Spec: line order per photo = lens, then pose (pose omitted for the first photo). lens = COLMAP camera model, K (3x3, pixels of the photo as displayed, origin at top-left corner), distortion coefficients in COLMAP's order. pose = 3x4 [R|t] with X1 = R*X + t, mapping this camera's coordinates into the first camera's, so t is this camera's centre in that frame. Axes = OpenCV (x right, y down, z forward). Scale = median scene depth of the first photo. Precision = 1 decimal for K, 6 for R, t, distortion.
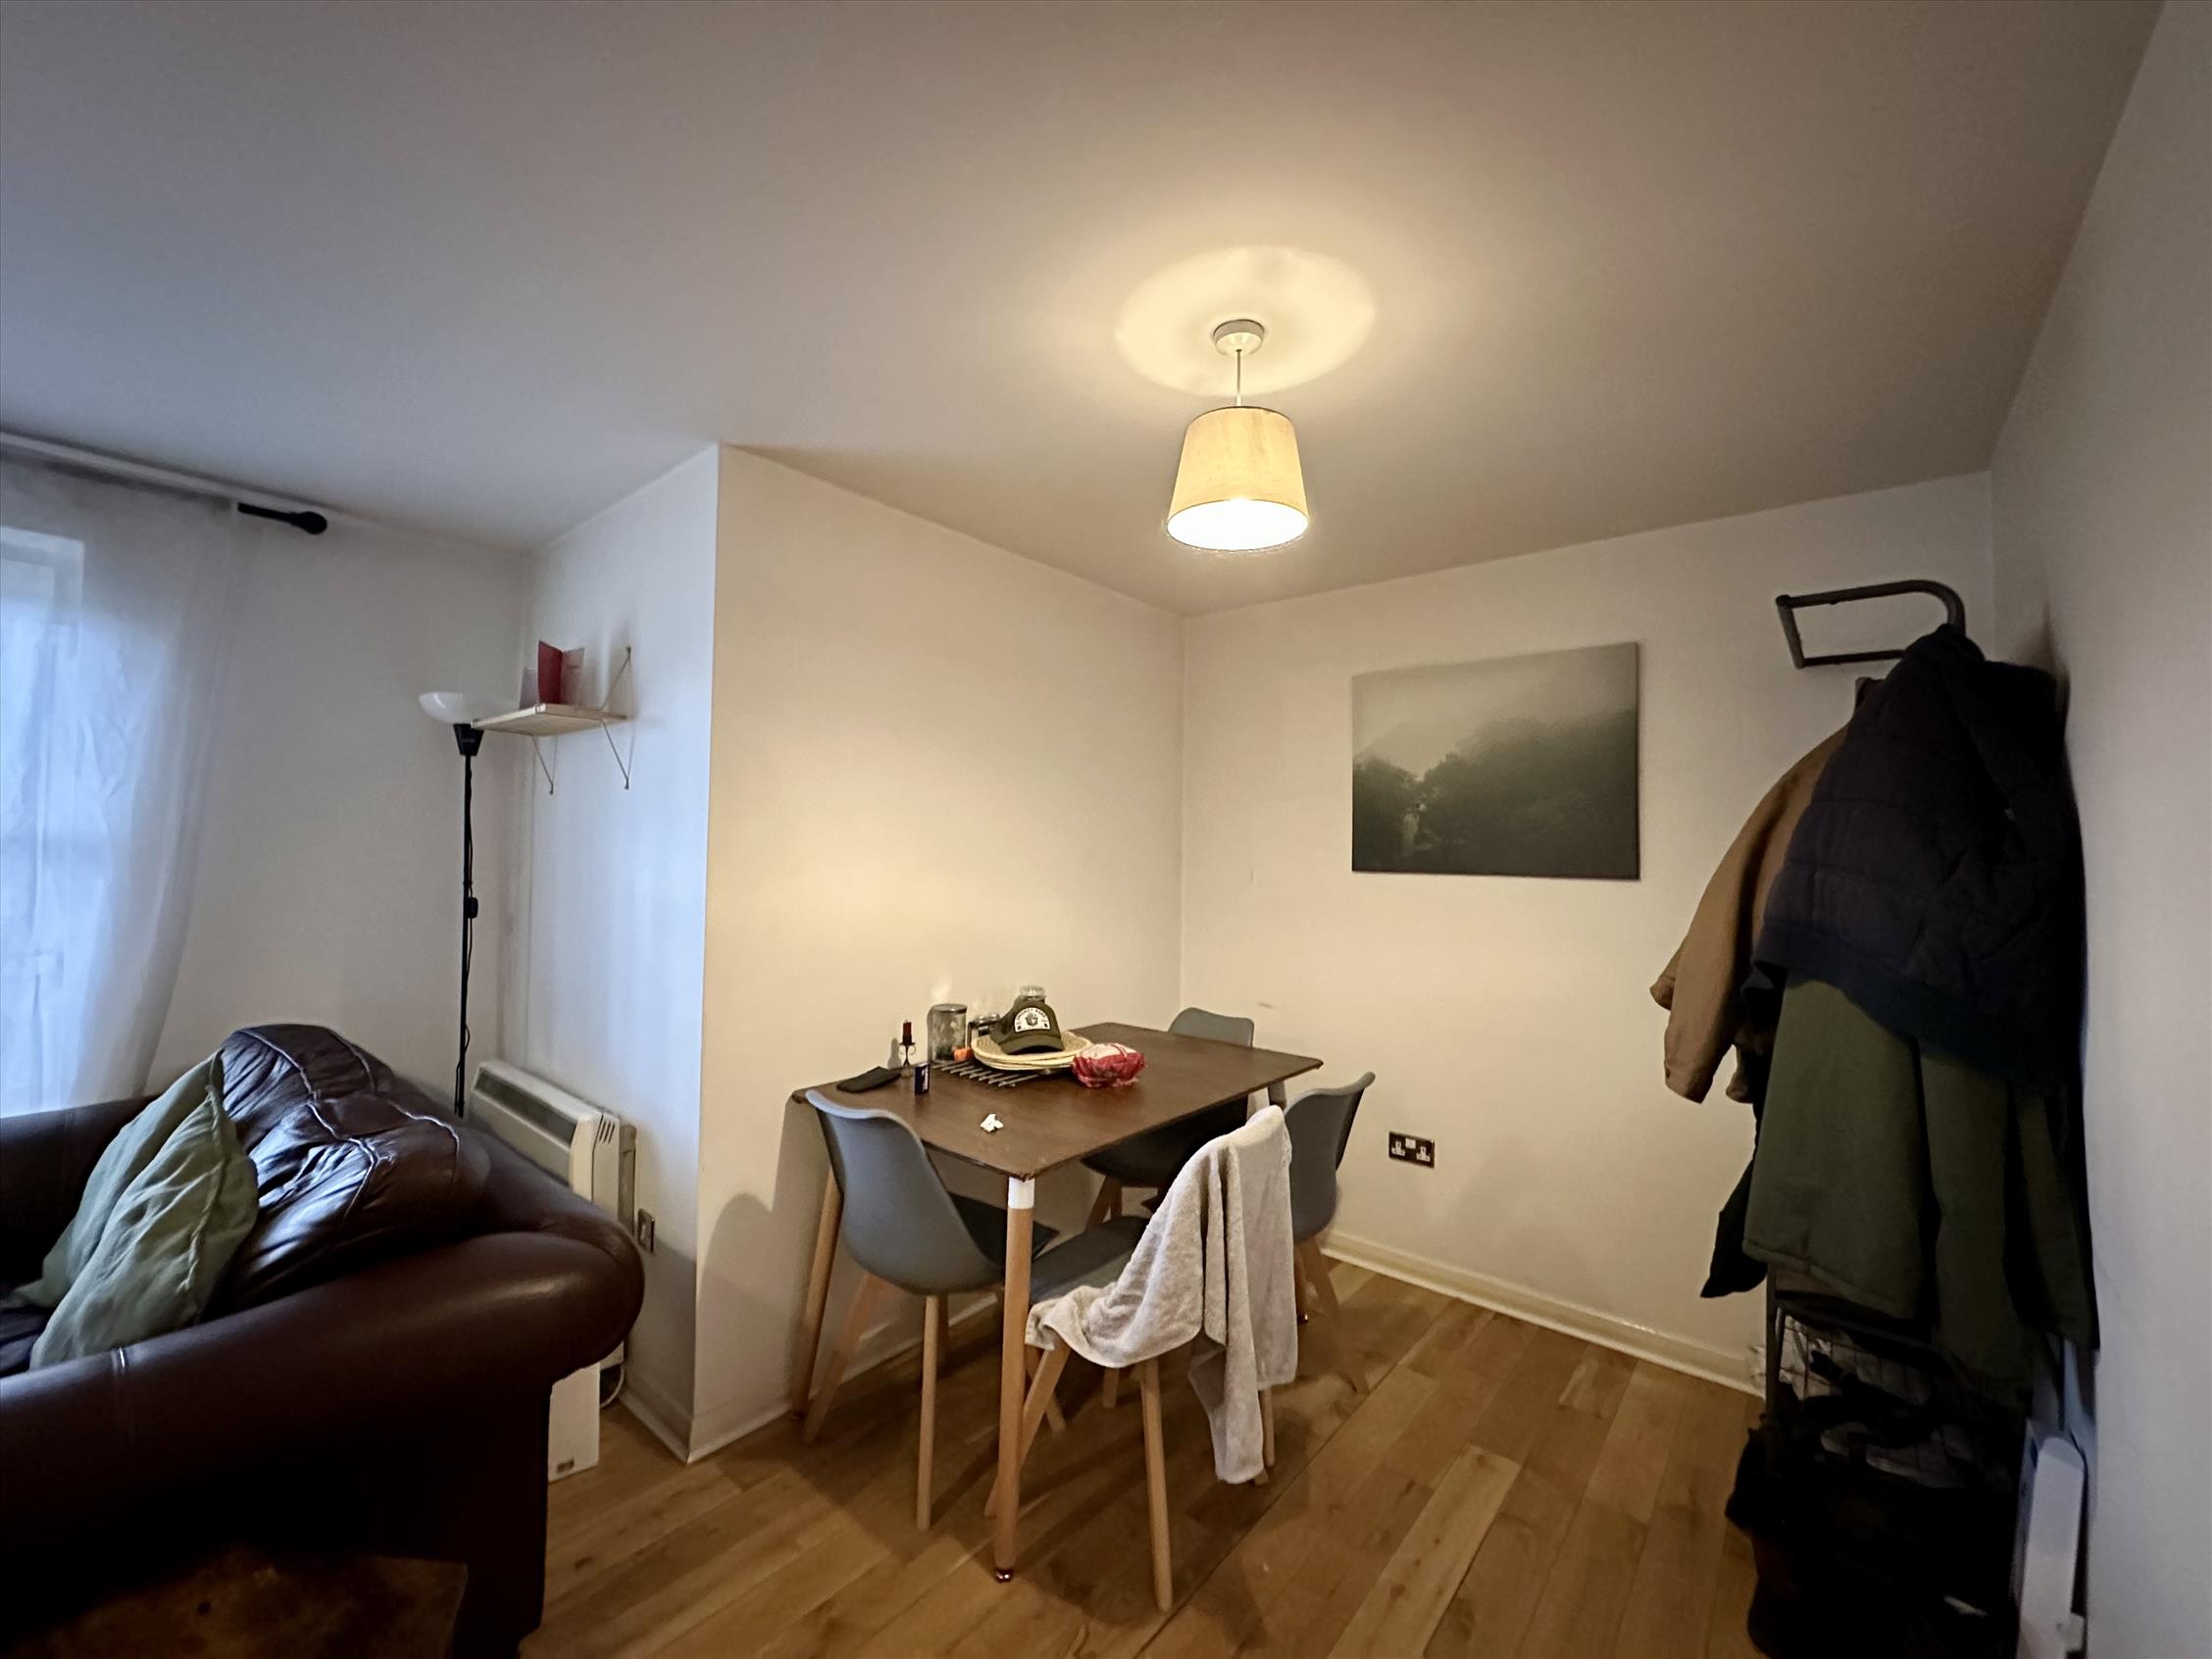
lens RADIAL K [[876.6, 0, 1106.0], [0, 876.6, 829.5], [0, 0, 1]] dist [0.000432, -0.000092]
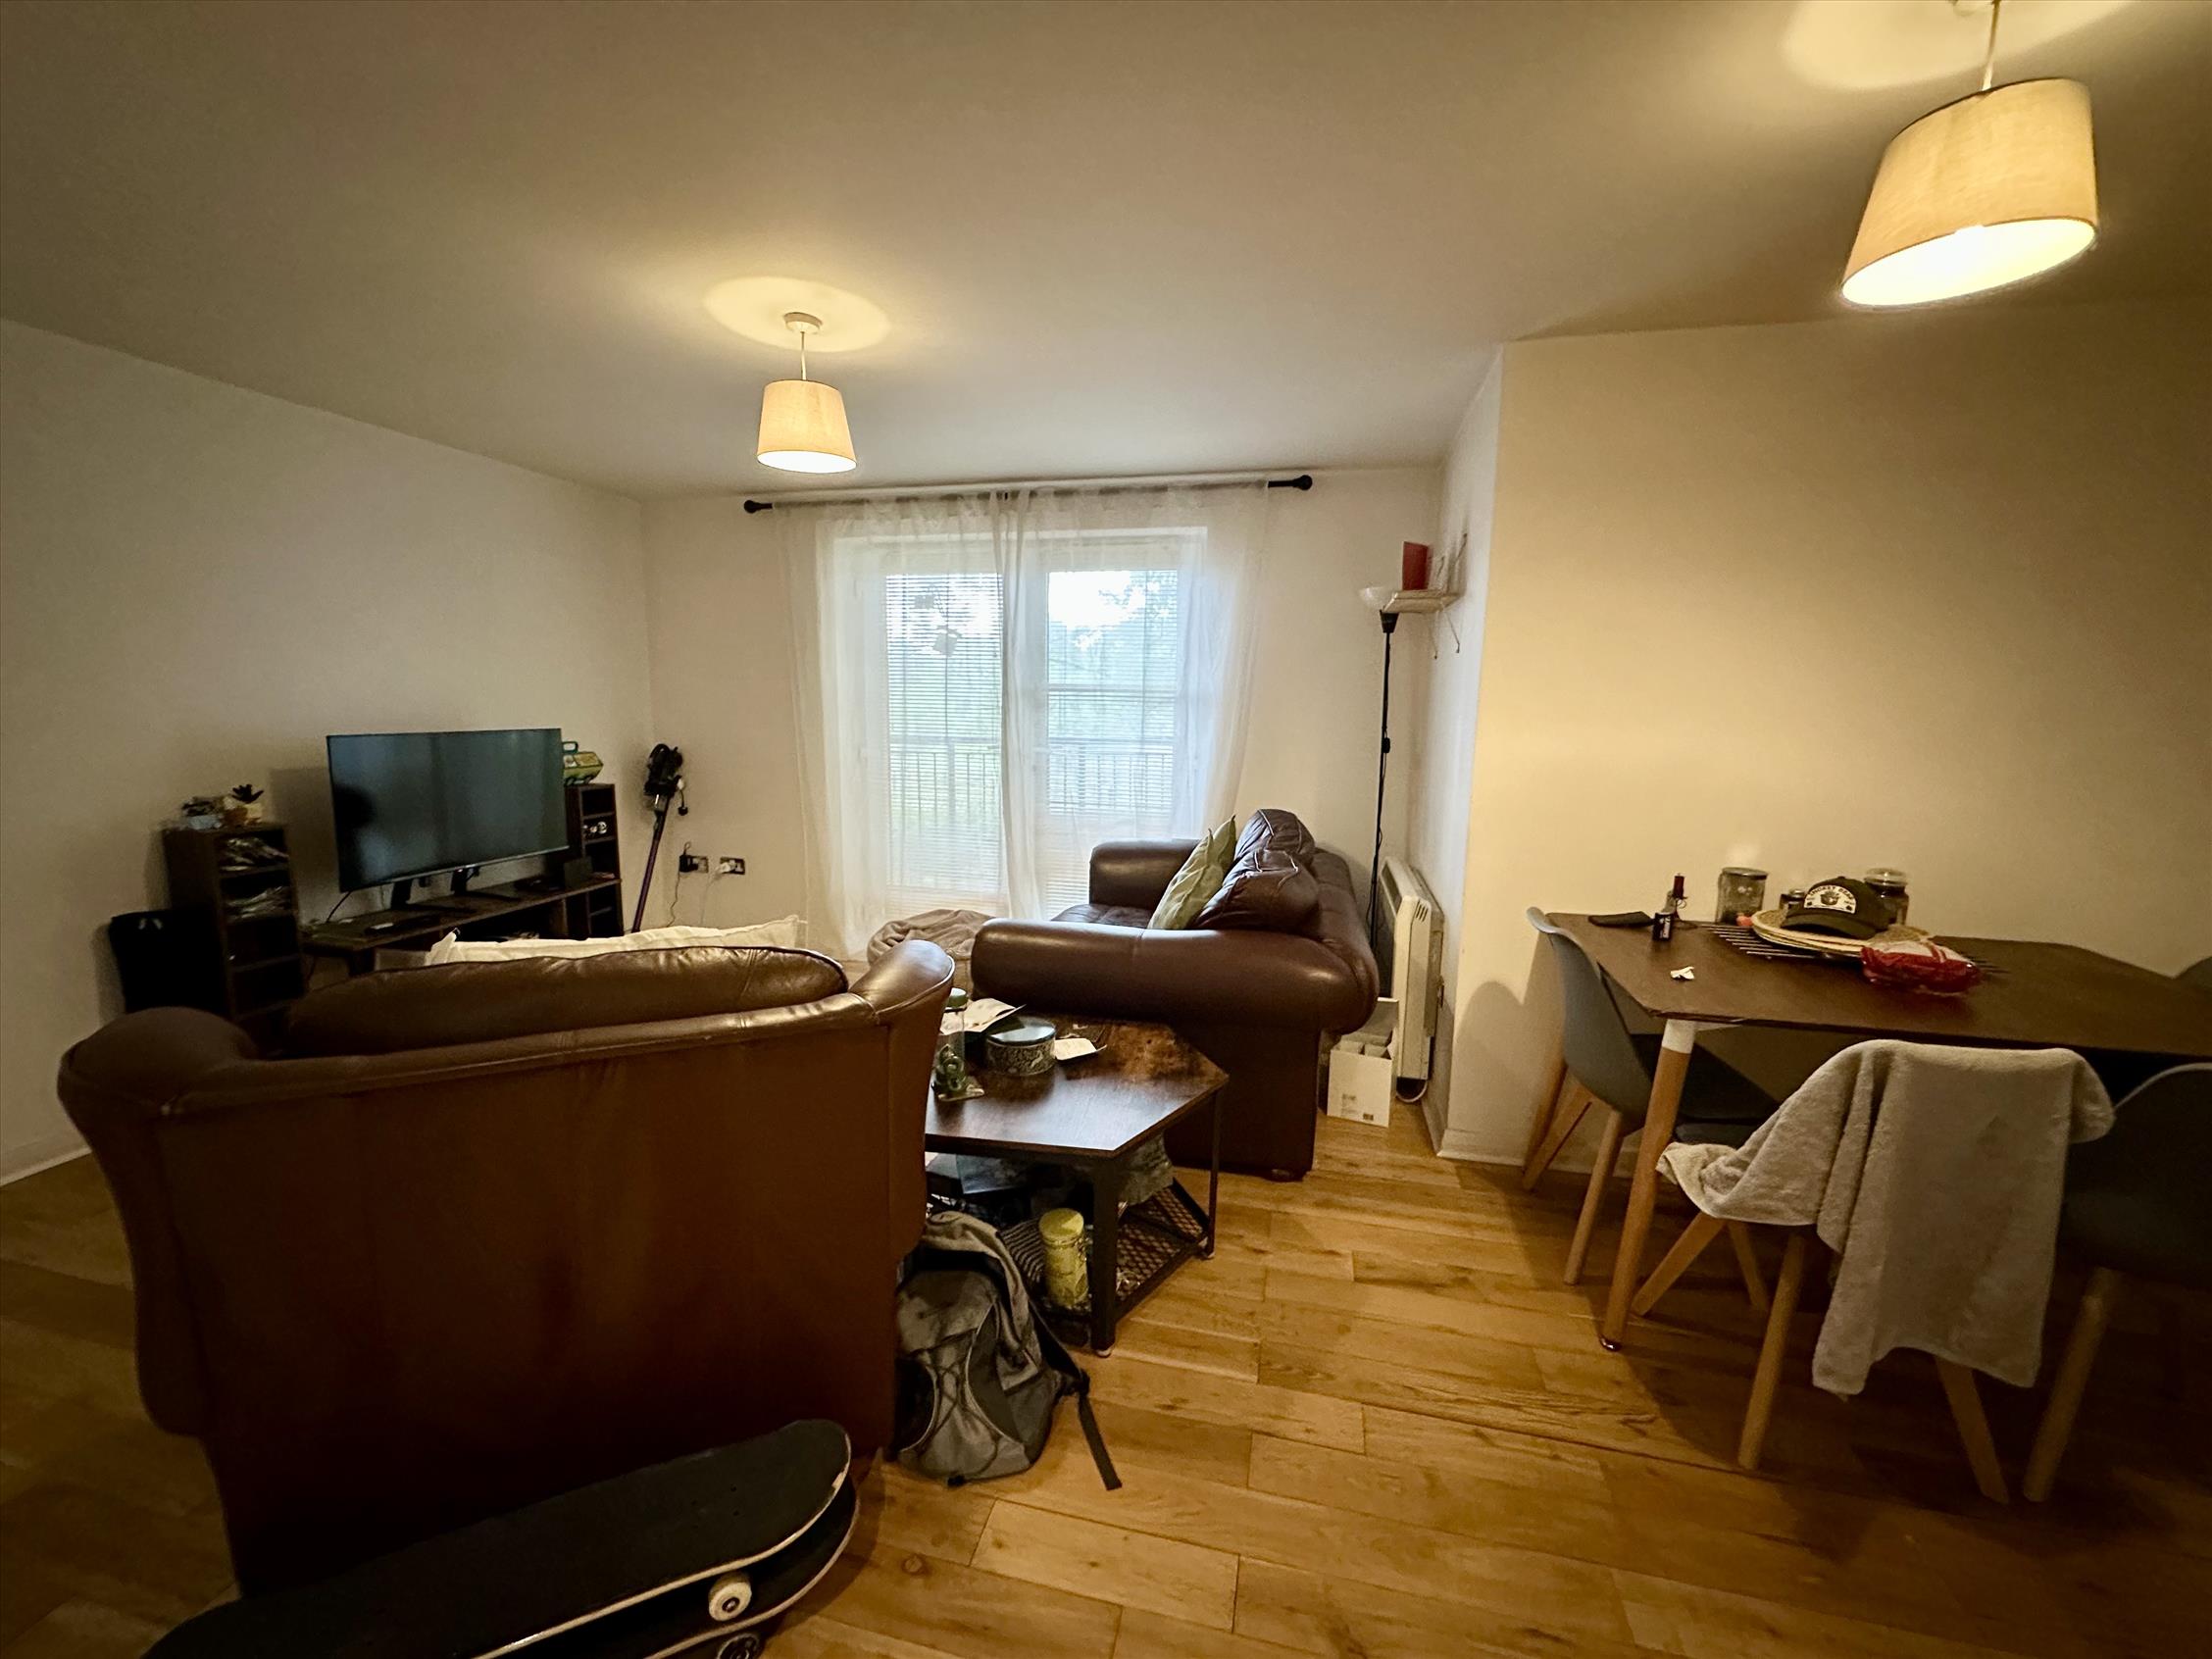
lens RADIAL K [[865.2, 0, 1106.0], [0, 865.2, 829.5], [0, 0, 1]] dist [-0.000439, -0.000119]
pose [[0.457785, 0.126954, -0.879952, 0.401051], [0.015414, 0.988470, 0.150629, 0.011167], [0.888929, -0.082519, 0.450550, -0.023232]]
